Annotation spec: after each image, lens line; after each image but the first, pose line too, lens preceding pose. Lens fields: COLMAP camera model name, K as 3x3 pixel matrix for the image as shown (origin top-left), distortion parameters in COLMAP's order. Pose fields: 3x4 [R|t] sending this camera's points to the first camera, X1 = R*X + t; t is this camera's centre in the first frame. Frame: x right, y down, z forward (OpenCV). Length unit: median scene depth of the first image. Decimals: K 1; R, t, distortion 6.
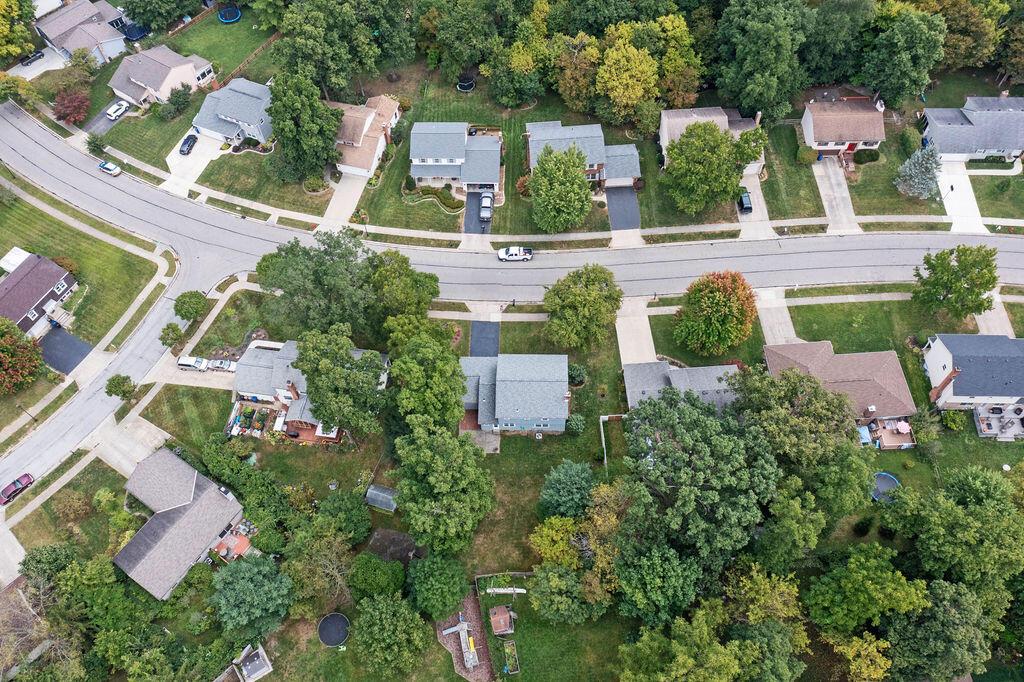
lens RADIAL K [[802.5, 0, 512.0], [0, 802.5, 341.0], [0, 0, 1]] dist [0.001396, -0.004283]
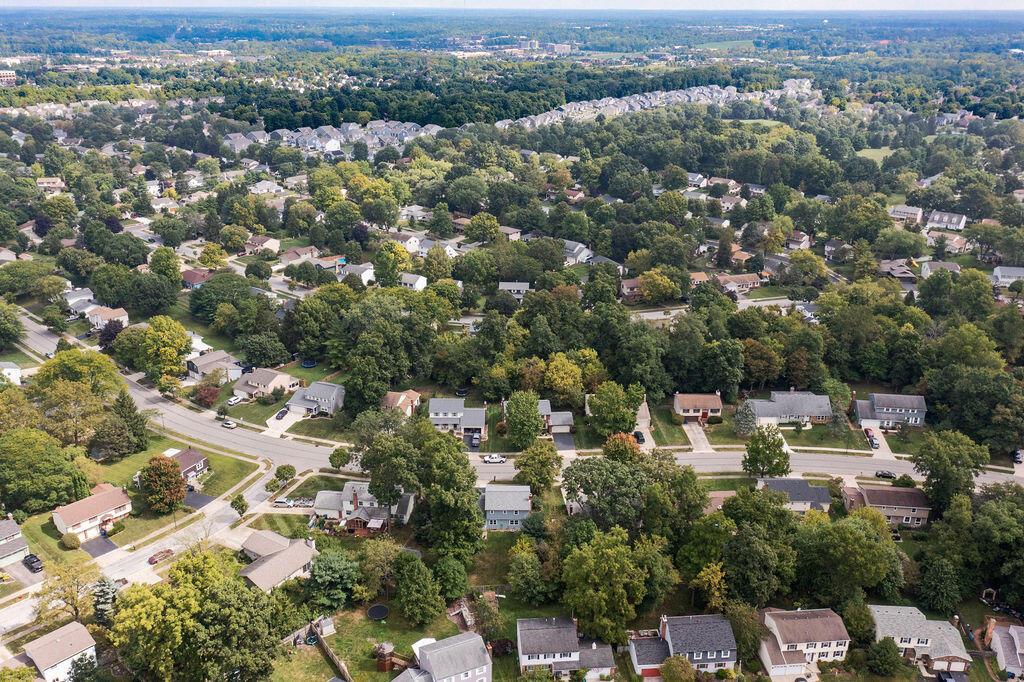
lens RADIAL K [[802.5, 0, 512.0], [0, 802.5, 341.0], [0, 0, 1]] dist [0.001396, -0.004283]
pose [[0.998952, 0.019271, 0.041517, -0.030419], [0.008829, 0.808886, -0.587899, 0.580265], [-0.044912, 0.587650, 0.807868, -0.365252]]
